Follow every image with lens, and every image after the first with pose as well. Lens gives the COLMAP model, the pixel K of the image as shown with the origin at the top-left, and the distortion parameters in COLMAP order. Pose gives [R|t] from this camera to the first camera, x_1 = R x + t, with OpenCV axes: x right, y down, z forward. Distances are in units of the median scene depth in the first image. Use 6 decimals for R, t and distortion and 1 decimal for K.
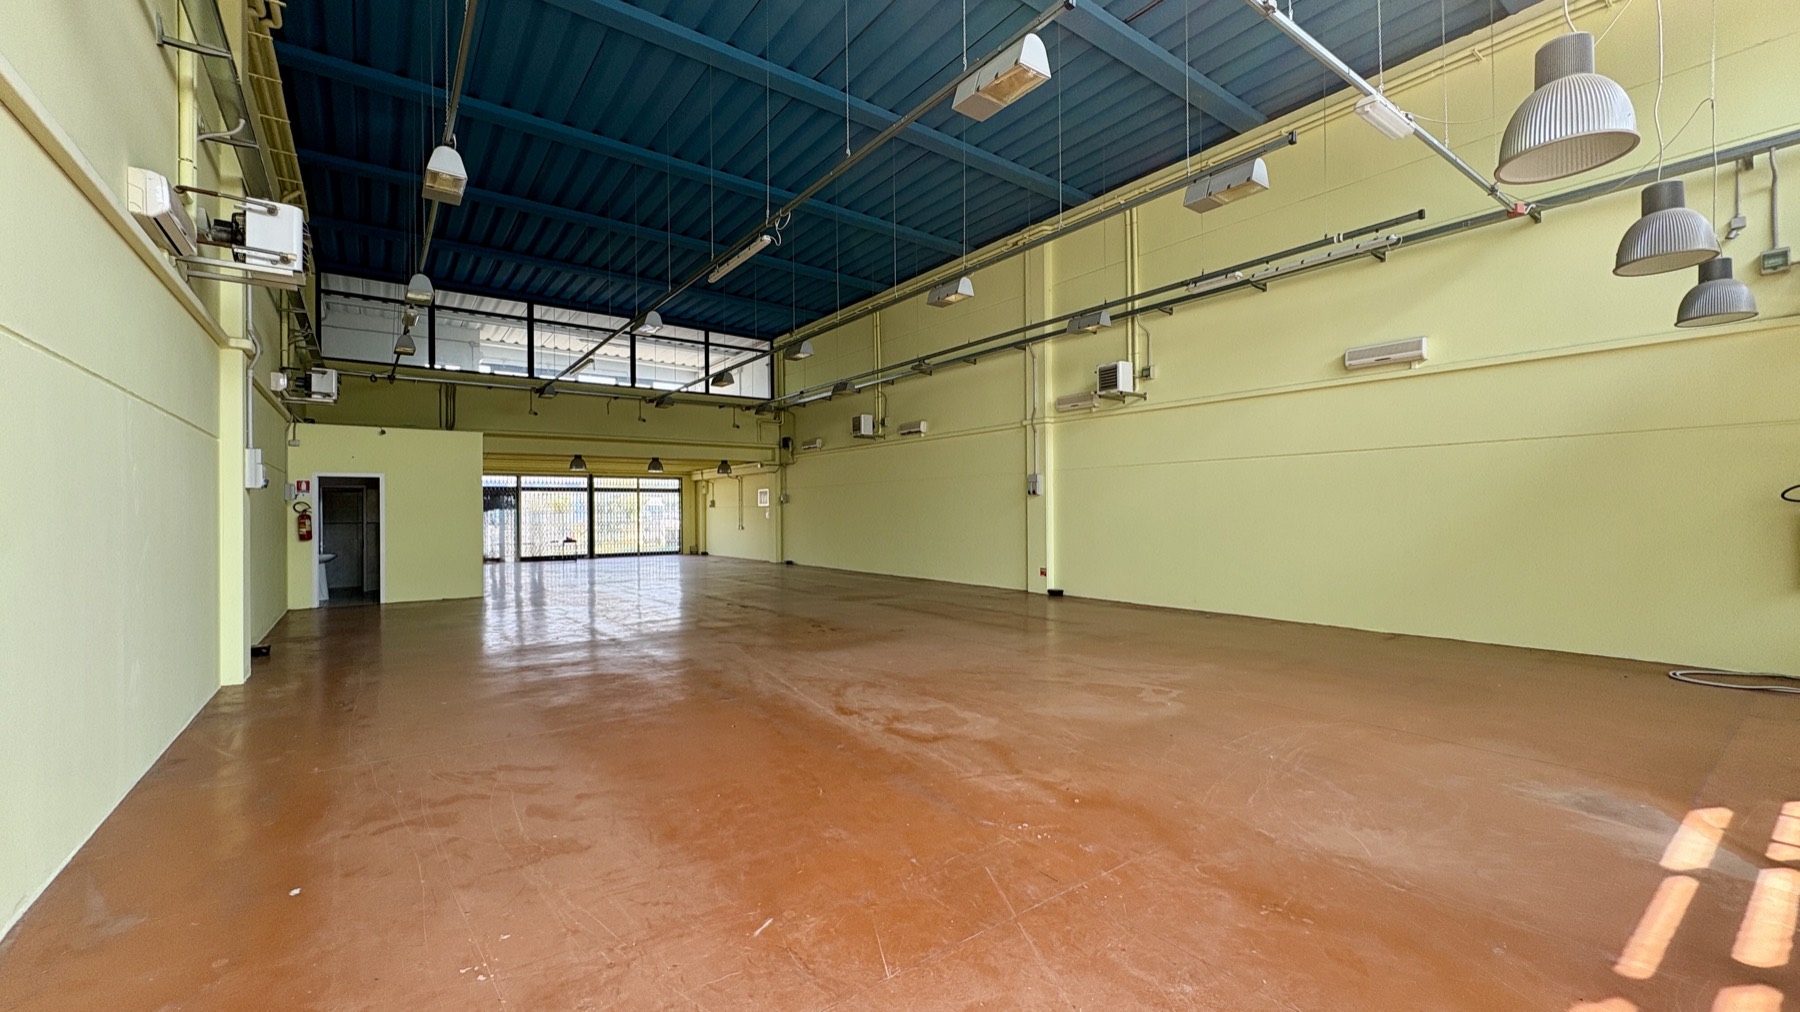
lens RADIAL K [[712.7, 0, 896.1], [0, 712.7, 502.6], [0, 0, 1]] dist [0.000750, 0.000123]
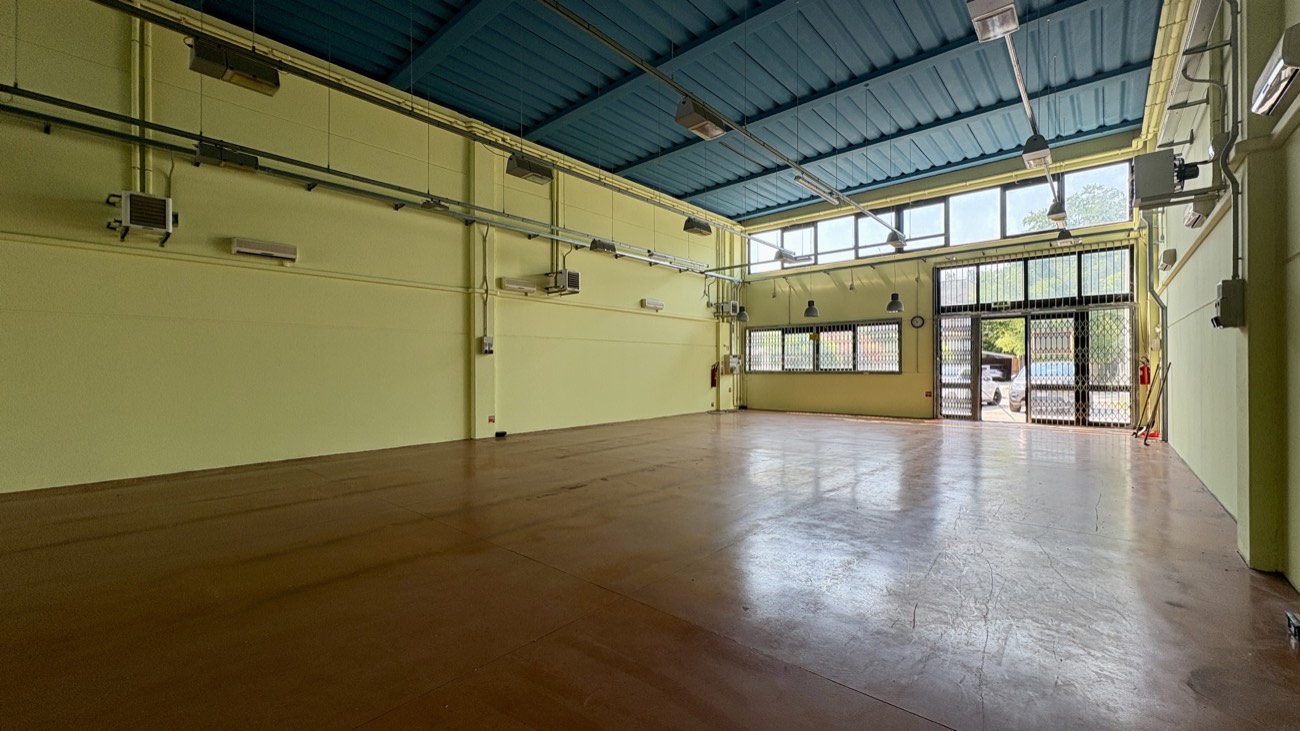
lens RADIAL K [[514.7, 0, 647.2], [0, 514.7, 363.1], [0, 0, 1]] dist [0.000750, 0.000123]
pose [[-0.211051, 0.013131, 0.977387, -0.691844], [-0.005974, 0.999874, -0.014723, 0.014677], [-0.977457, -0.008946, -0.210946, 0.928100]]
